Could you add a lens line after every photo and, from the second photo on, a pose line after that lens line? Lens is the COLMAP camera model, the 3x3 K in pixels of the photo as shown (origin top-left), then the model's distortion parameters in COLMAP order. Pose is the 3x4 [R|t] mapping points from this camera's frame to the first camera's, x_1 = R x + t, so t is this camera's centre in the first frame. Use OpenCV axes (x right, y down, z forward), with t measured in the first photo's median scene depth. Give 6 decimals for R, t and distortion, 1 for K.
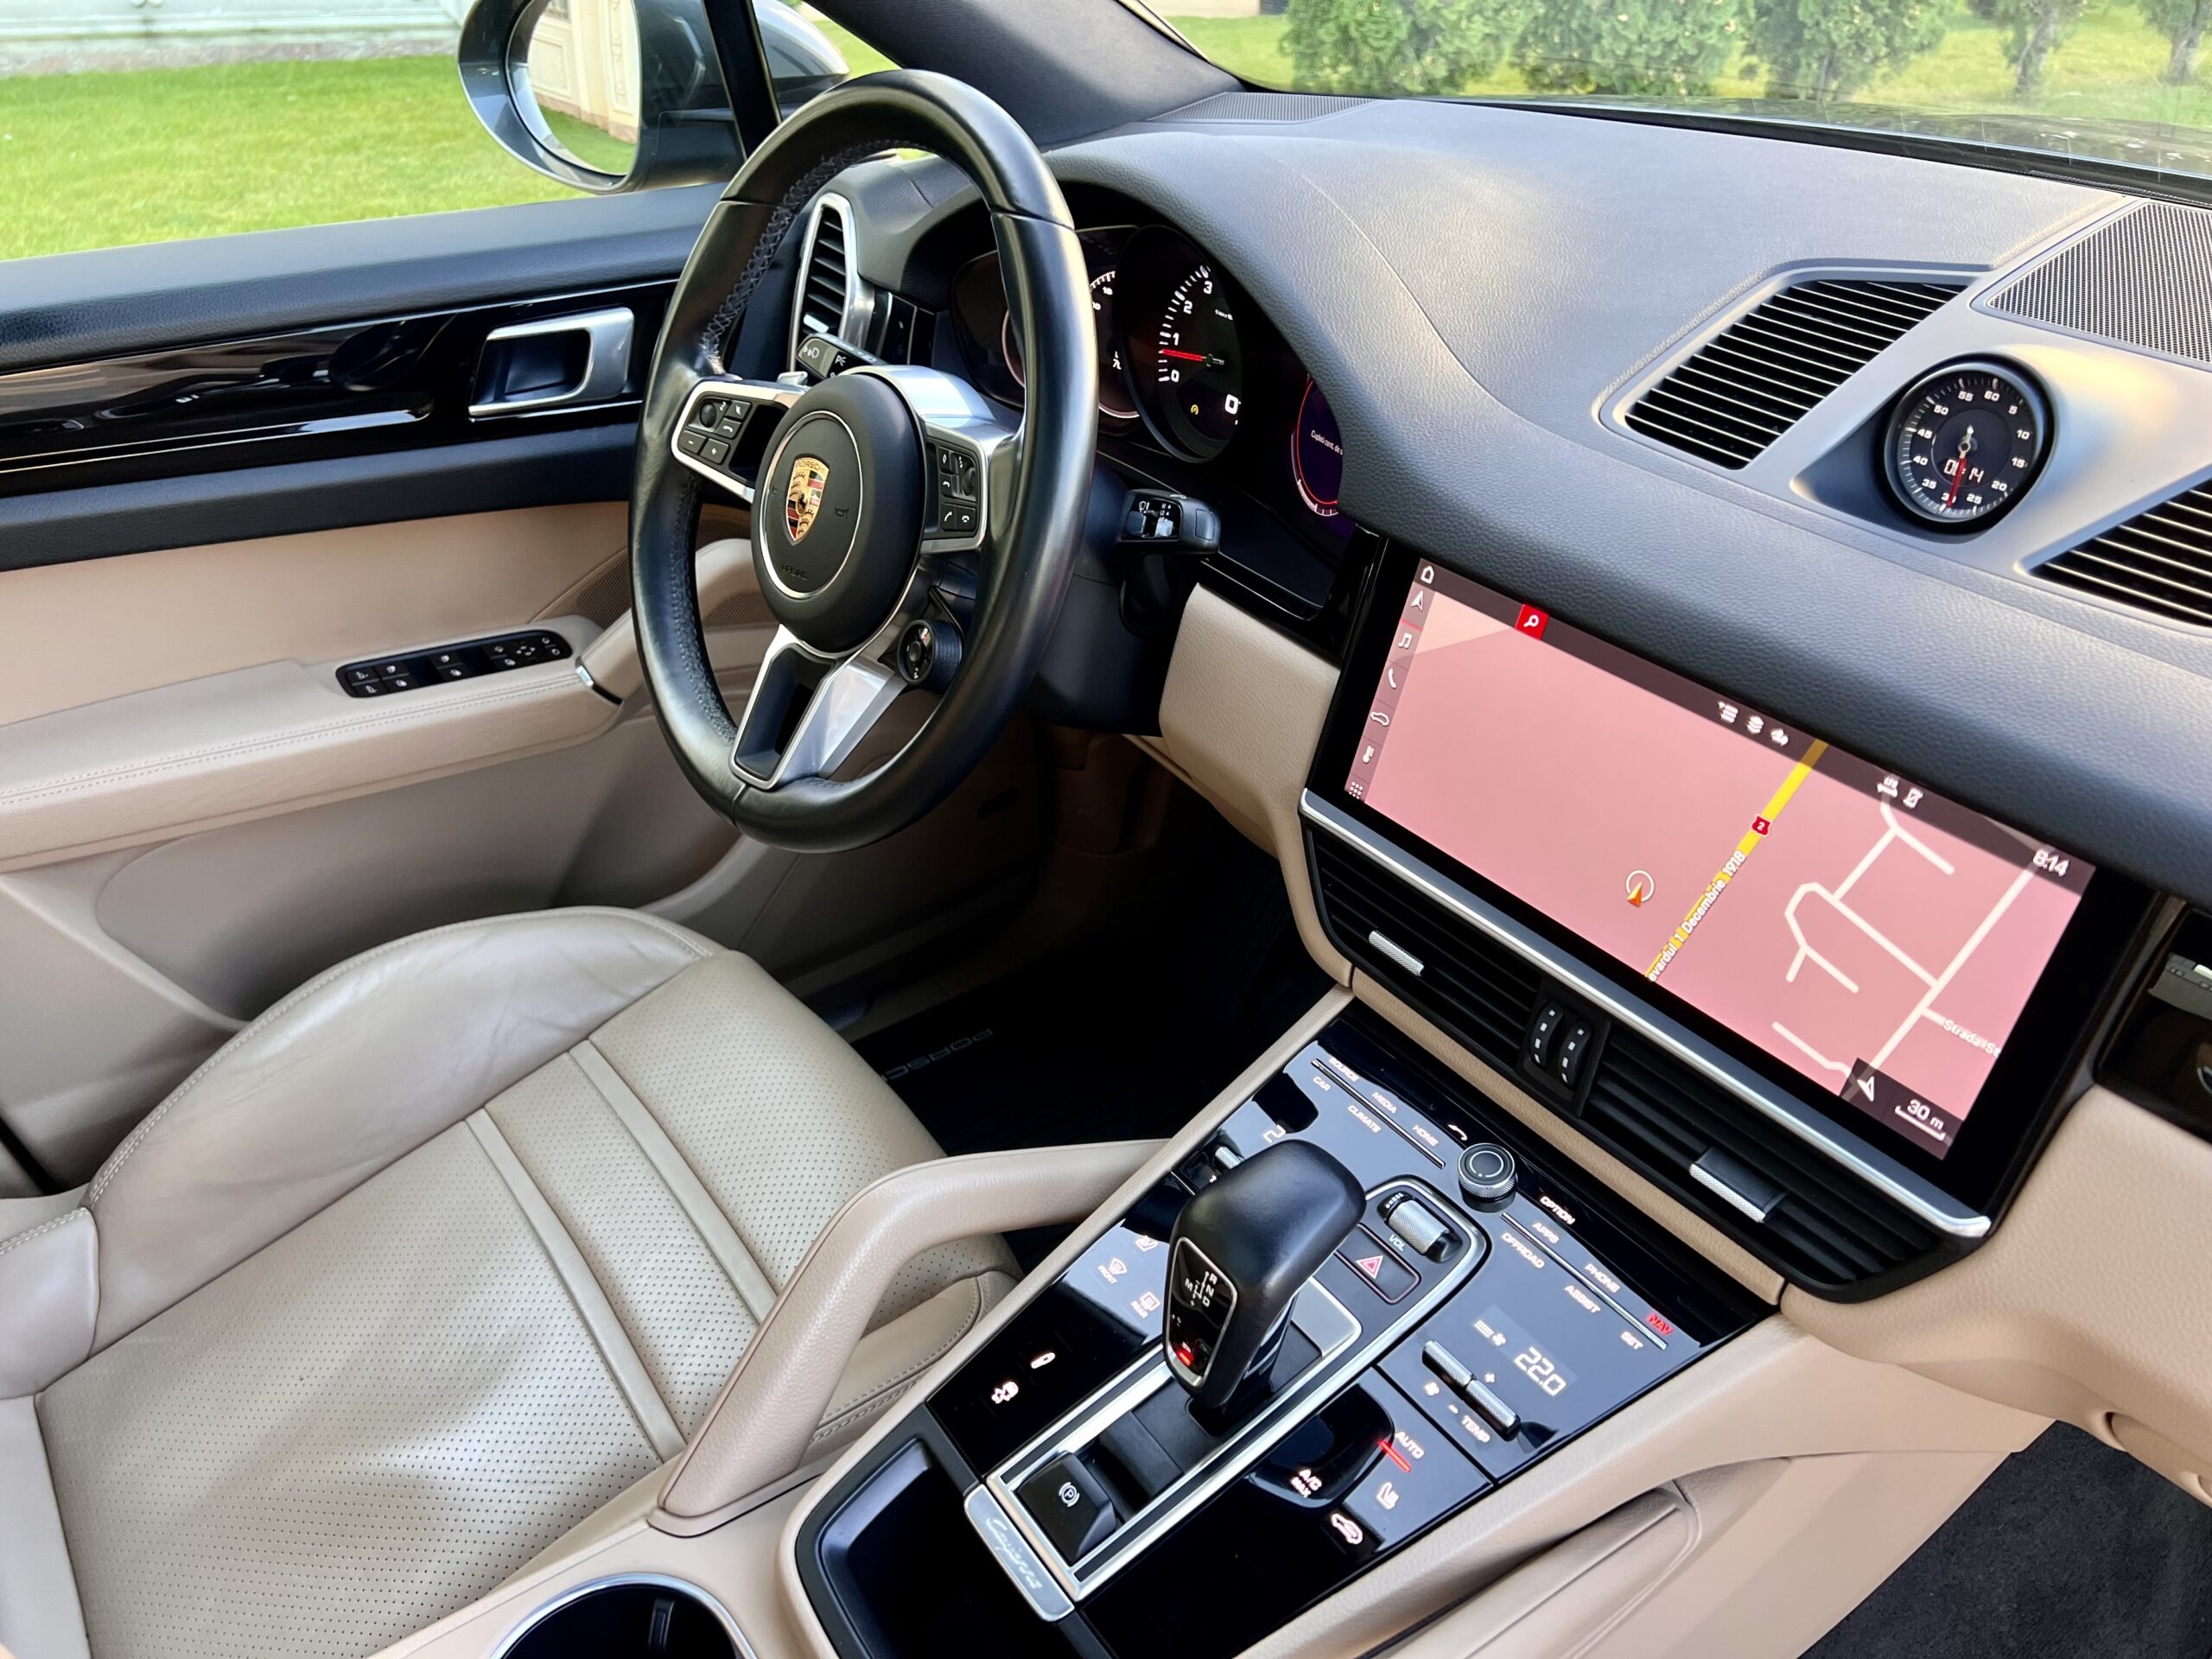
lens RADIAL K [[1682.0, 0, 1106.0], [0, 1682.0, 829.5], [0, 0, 1]] dist [0.050964, -0.028564]
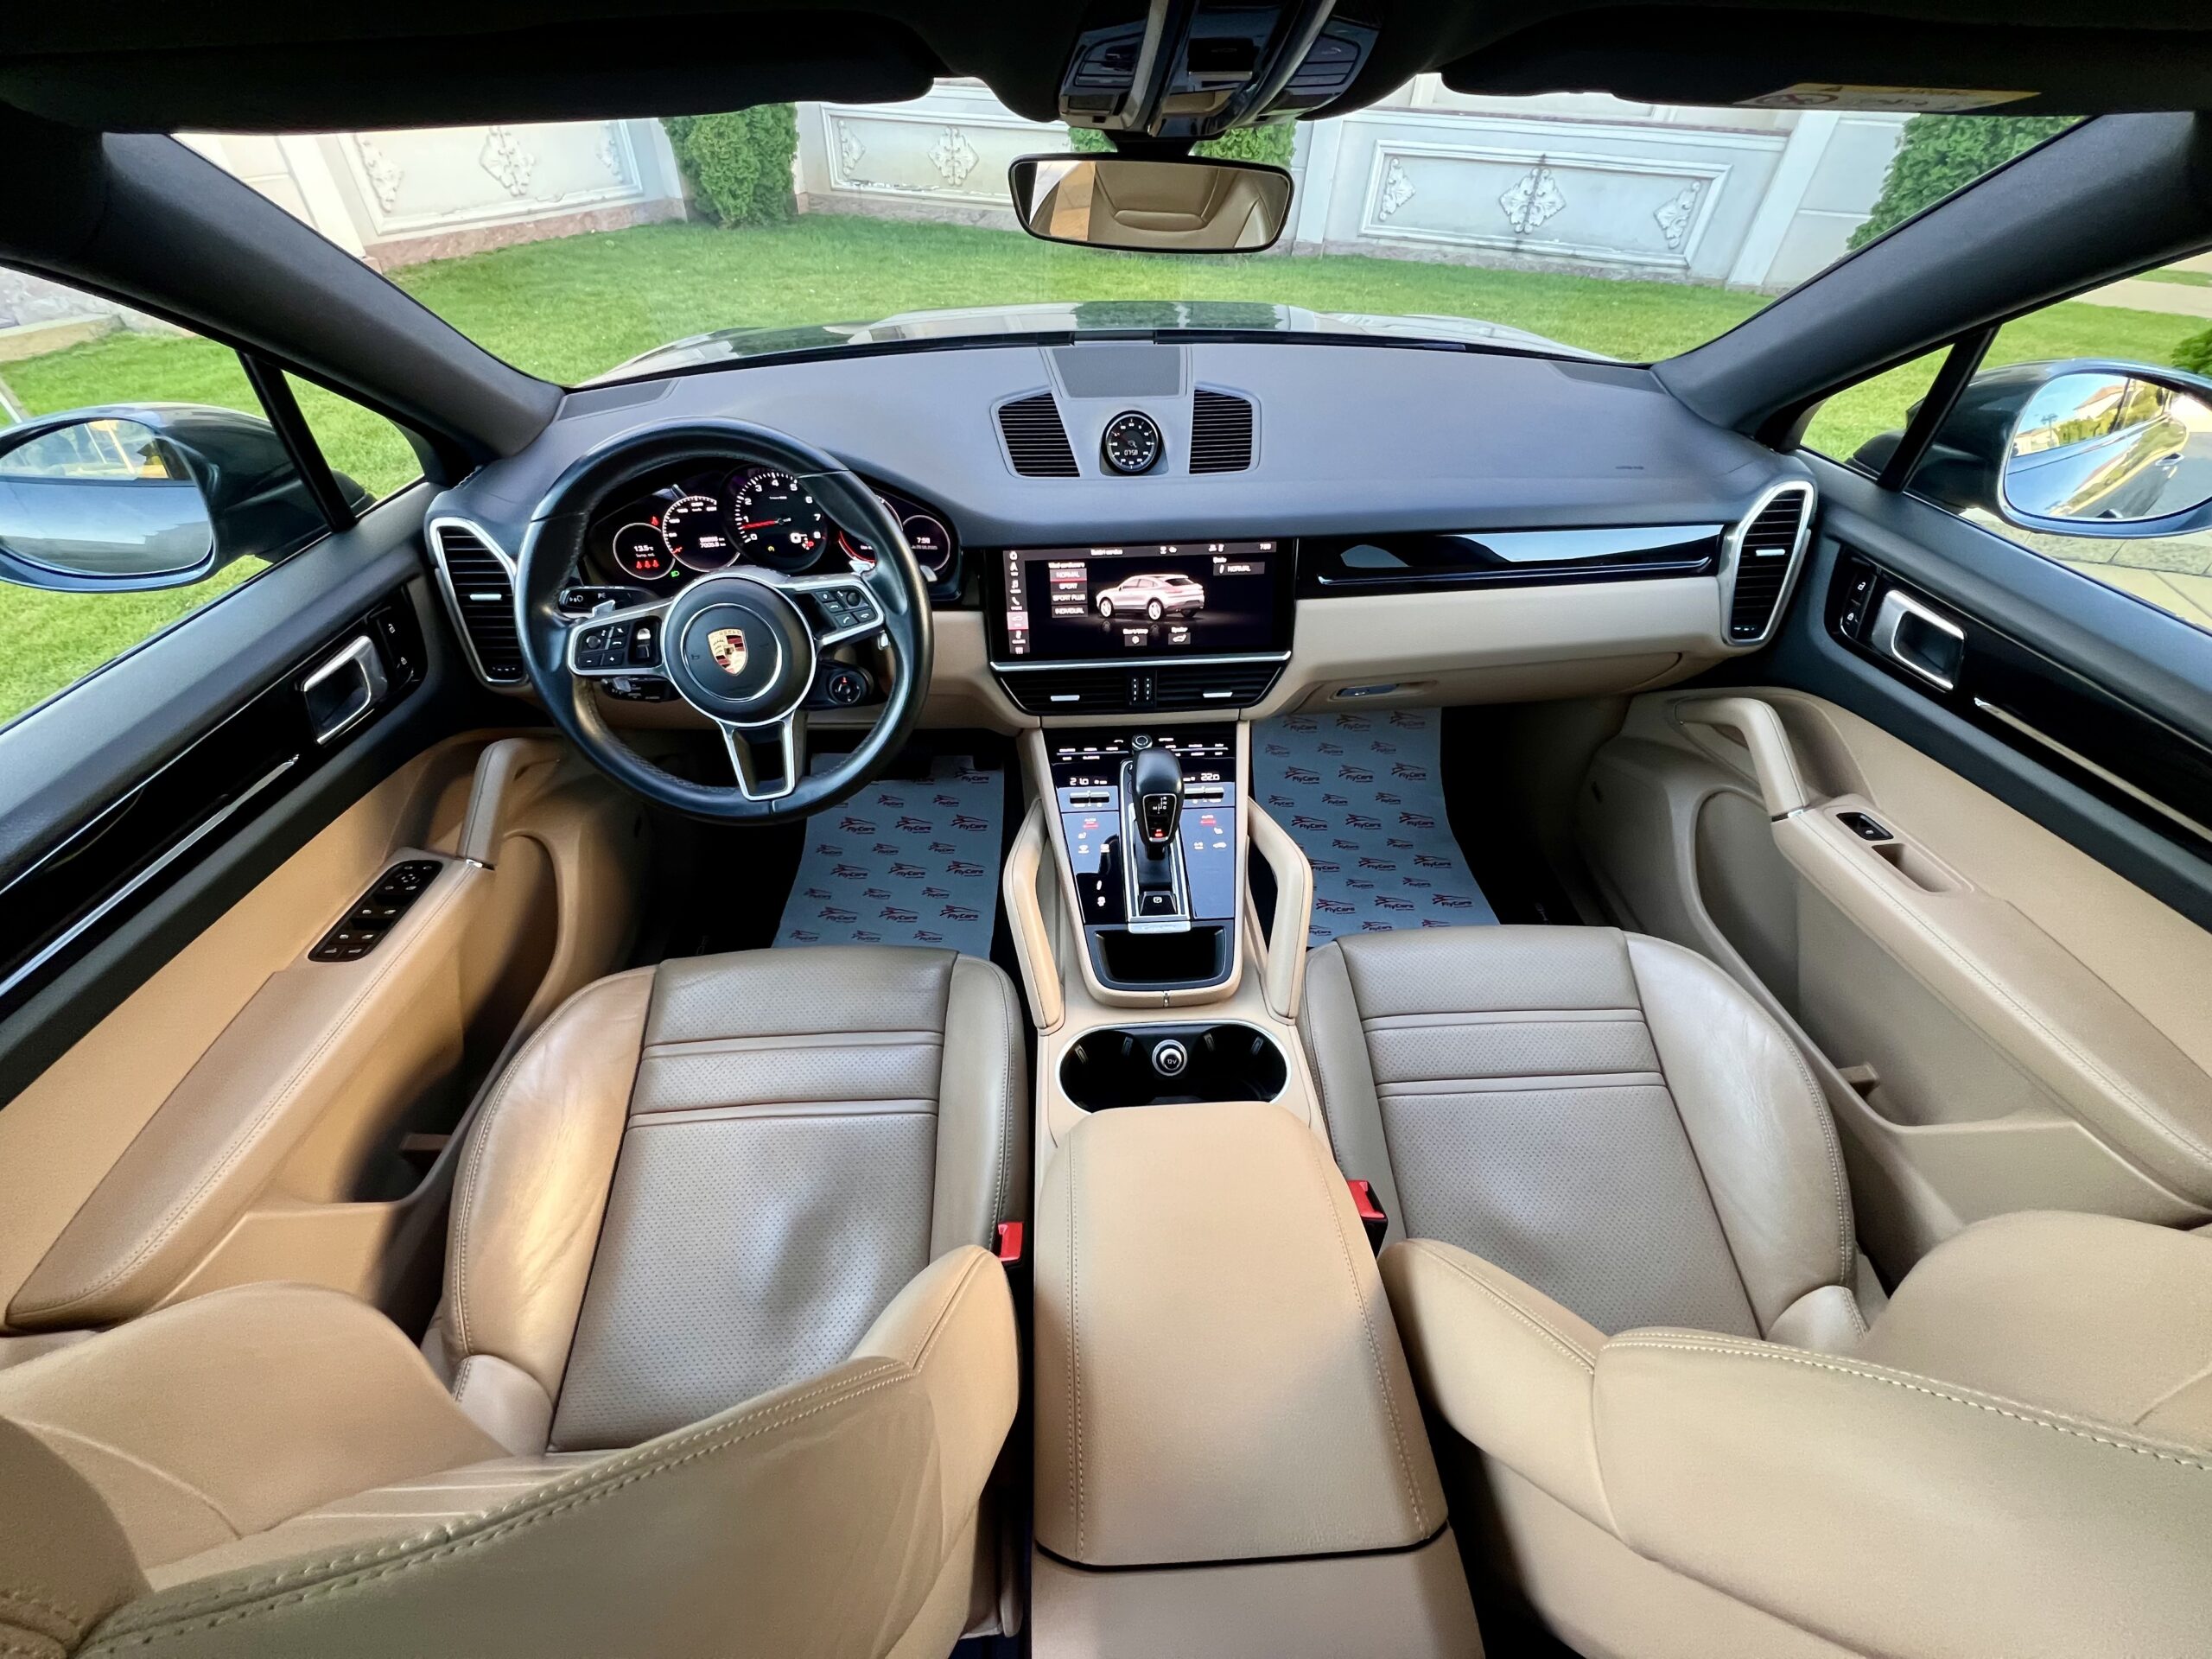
lens RADIAL K [[873.4, 0, 1095.6], [0, 873.4, 819.4], [0, 0, 1]] dist [-0.009206, -0.000219]
pose [[0.542102, -0.555008, 0.630945, -0.847382], [0.465098, 0.823522, 0.324799, -0.209337], [-0.699863, 0.117377, 0.704566, 0.055152]]
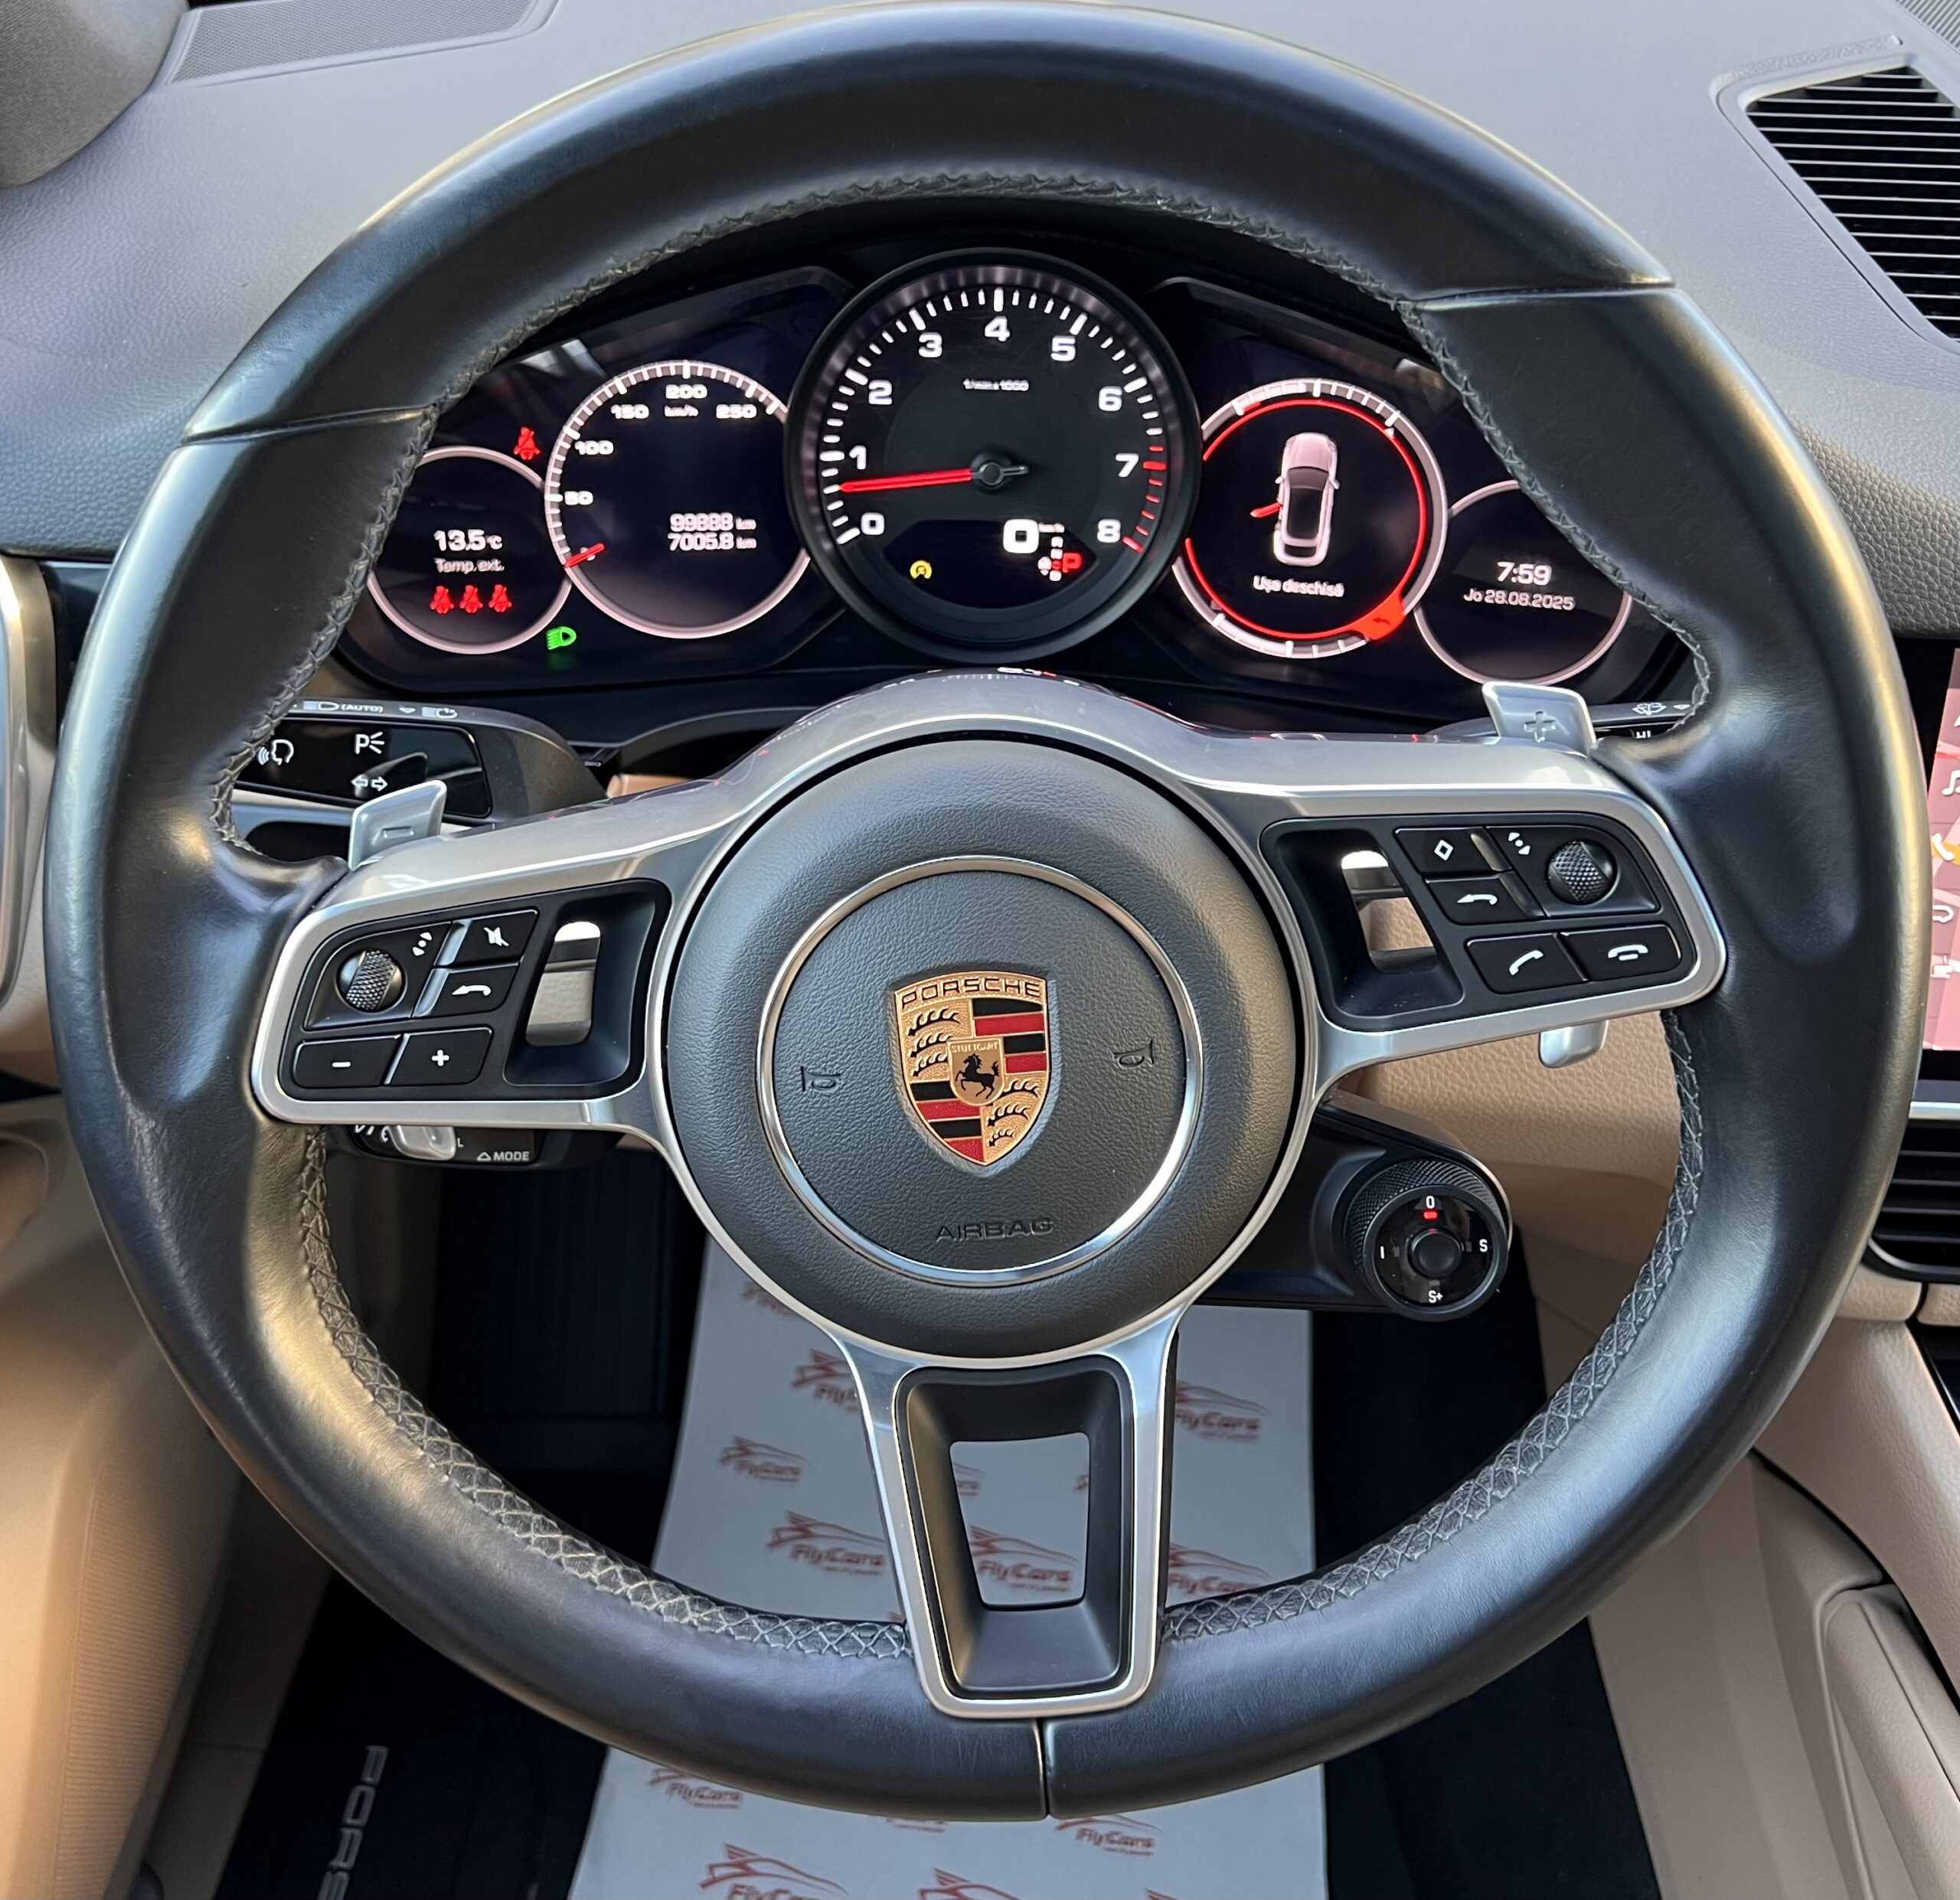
lens RADIAL K [[2014.8, 0, 938.3], [0, 2014.8, 949.7], [0, 0, 1]] dist [0.133576, -0.292222]
pose [[0.625653, -0.453987, 0.634393, -0.609172], [0.418354, 0.881651, 0.218339, -0.417088], [-0.658436, 0.128796, 0.741535, 0.788782]]
